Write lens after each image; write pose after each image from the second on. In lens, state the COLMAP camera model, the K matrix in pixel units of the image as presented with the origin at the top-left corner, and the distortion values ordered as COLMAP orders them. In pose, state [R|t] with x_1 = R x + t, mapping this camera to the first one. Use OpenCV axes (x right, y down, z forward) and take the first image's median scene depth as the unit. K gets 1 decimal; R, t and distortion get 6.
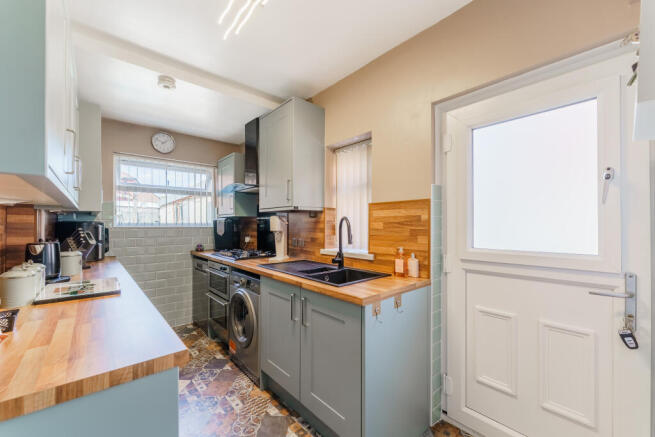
lens RADIAL K [[265.2, 0, 324.8], [0, 265.2, 221.7], [0, 0, 1]] dist [-0.001018, -0.000290]
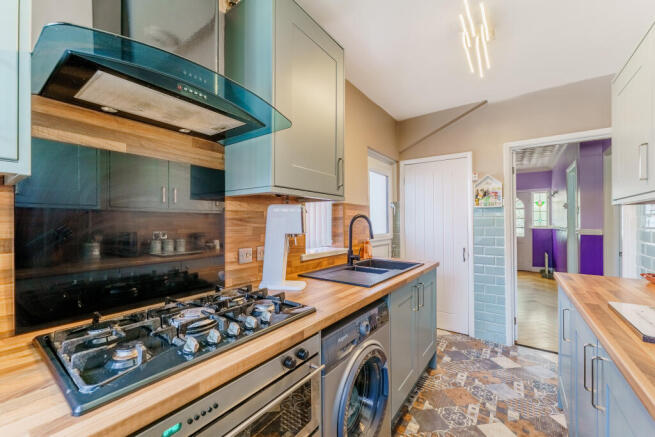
lens RADIAL K [[258.3, 0, 327.5], [0, 258.3, 218.5], [0, 0, 1]] dist [0.000725, -0.000005]
pose [[-0.214365, 0.011621, 0.976685, -1.168939], [-0.006517, 0.999890, -0.013328, 0.019113], [-0.976732, -0.009222, -0.214265, 1.618369]]
